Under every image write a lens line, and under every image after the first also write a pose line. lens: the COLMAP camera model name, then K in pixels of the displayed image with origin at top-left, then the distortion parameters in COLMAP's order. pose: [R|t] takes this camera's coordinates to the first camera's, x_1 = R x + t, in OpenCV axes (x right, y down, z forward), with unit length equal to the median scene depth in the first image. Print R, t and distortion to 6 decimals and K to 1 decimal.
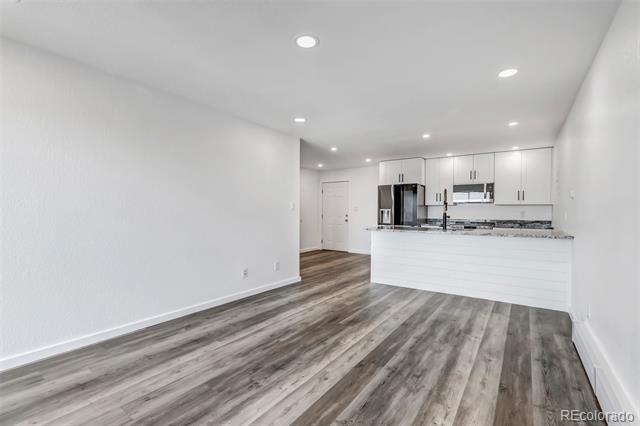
lens RADIAL K [[290.8, 0, 320.0], [0, 290.8, 213.0], [0, 0, 1]] dist [0.004146, 0.000008]
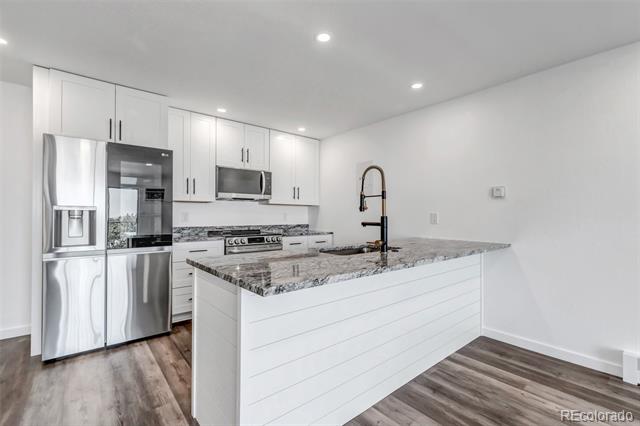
lens RADIAL K [[290.8, 0, 320.0], [0, 290.8, 213.0], [0, 0, 1]] dist [0.004146, 0.000008]
pose [[0.263535, 0.002553, 0.964647, -0.068743], [0.002880, 0.999990, -0.003433, -0.005811], [-0.964646, 0.003683, 0.263525, 1.168585]]
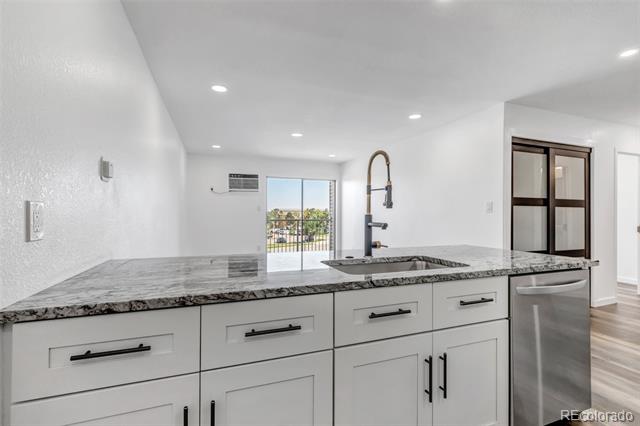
lens RADIAL K [[290.8, 0, 320.0], [0, 290.8, 213.0], [0, 0, 1]] dist [0.004146, 0.000008]
pose [[-0.567660, -0.008277, -0.823222, 0.965647], [-0.008425, 0.999955, -0.004245, -0.000706], [0.823220, 0.004526, -0.567704, 1.402412]]
